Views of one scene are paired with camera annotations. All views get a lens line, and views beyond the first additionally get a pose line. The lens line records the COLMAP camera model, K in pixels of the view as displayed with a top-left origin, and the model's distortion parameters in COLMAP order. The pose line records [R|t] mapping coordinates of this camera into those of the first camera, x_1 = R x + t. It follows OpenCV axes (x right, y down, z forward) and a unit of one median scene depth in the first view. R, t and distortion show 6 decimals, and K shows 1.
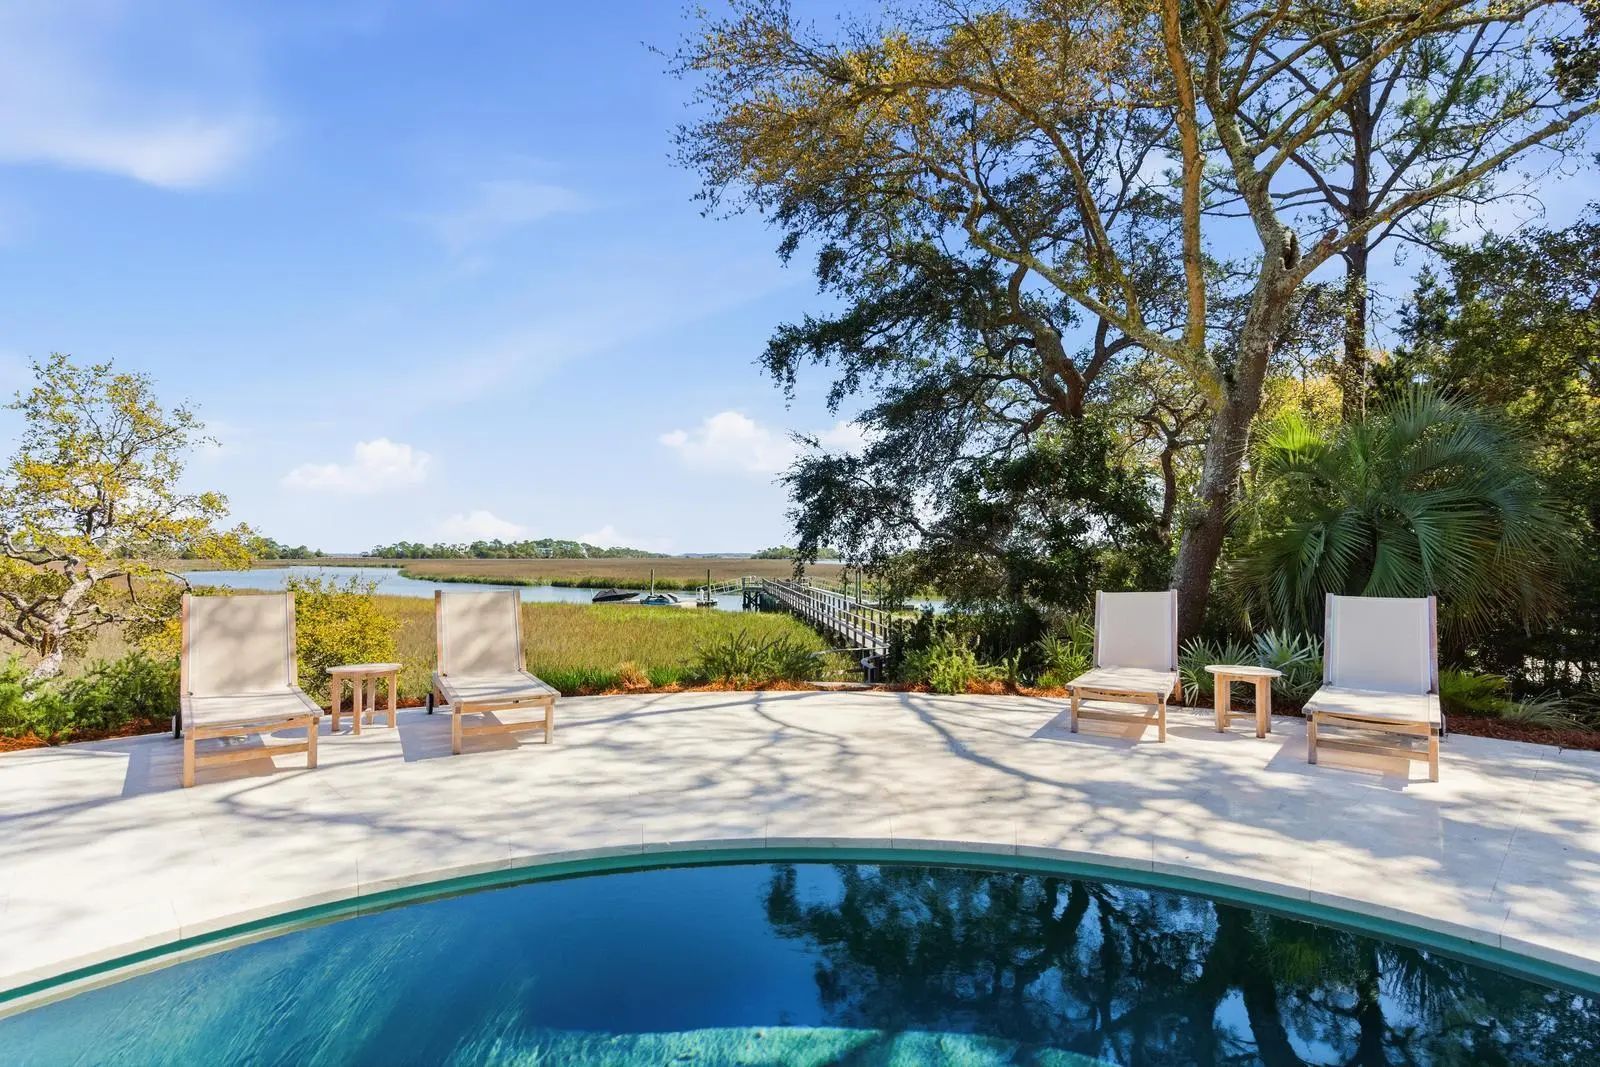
lens RADIAL K [[763.3, 0, 800.0], [0, 763.3, 533.5], [0, 0, 1]] dist [0.003464, 0.000336]
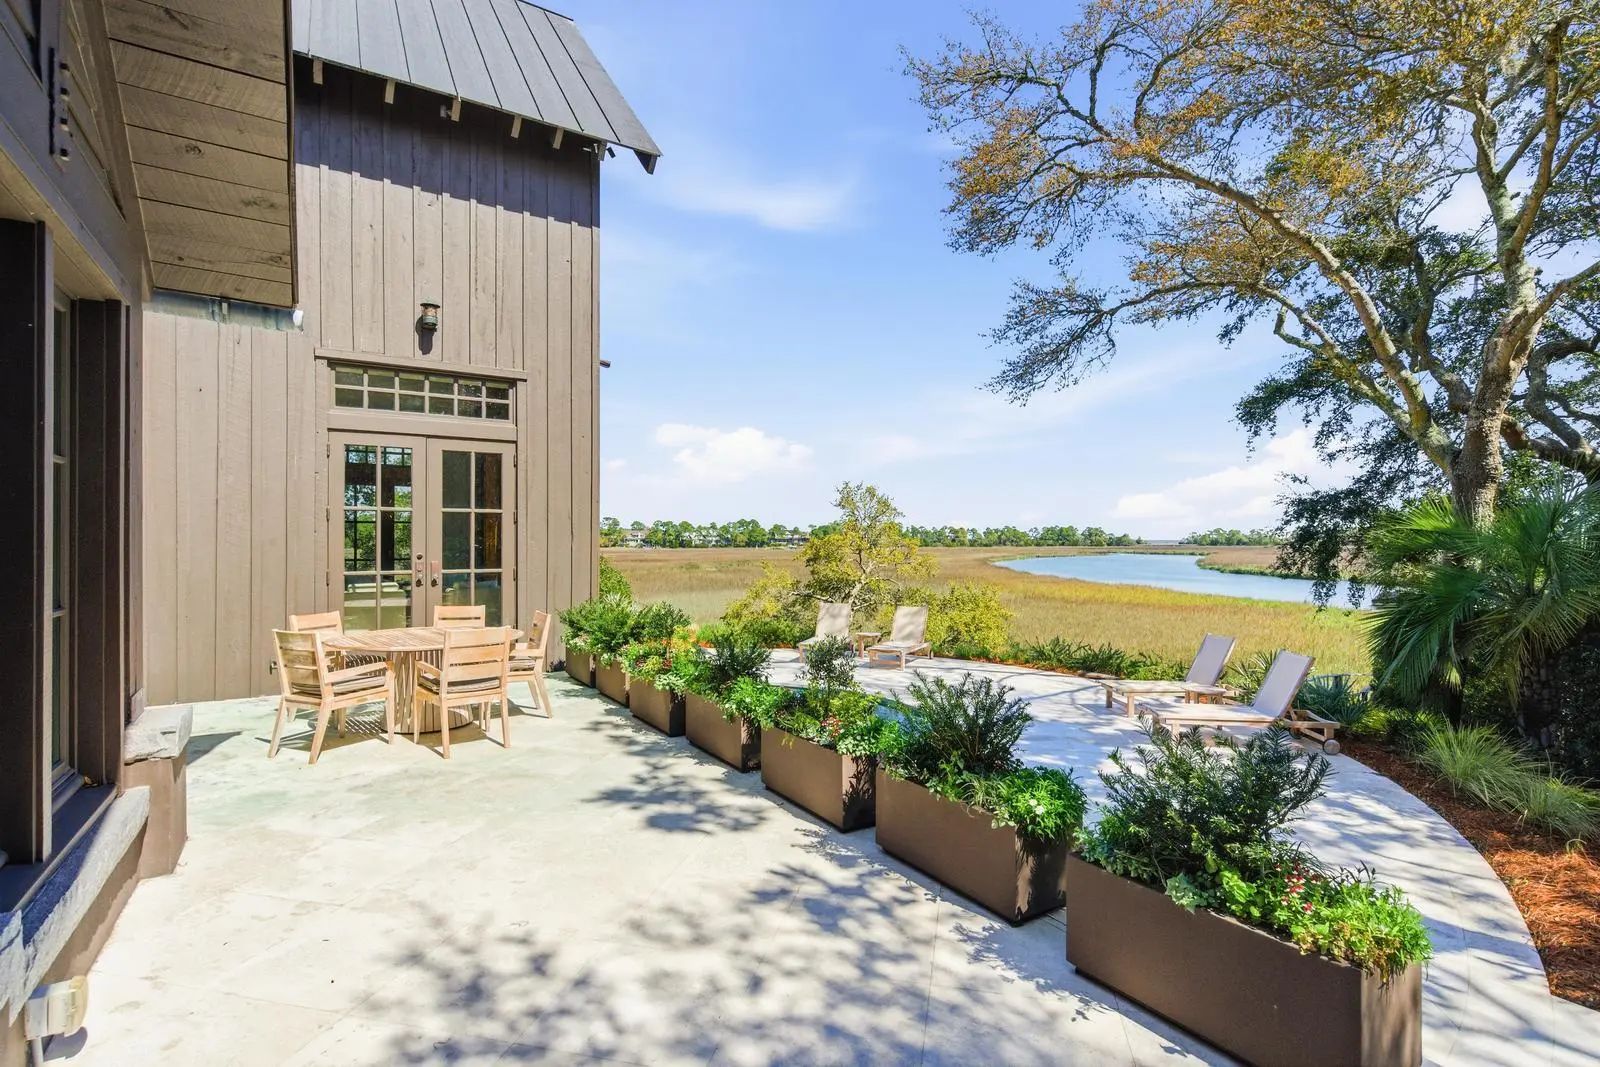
lens RADIAL K [[763.3, 0, 800.0], [0, 763.3, 533.5], [0, 0, 1]] dist [0.003464, 0.000336]
pose [[0.557233, -0.014402, -0.830231, 0.557088], [0.028627, 0.999588, 0.001875, -0.066654], [0.829862, -0.024811, 0.557416, -0.240029]]
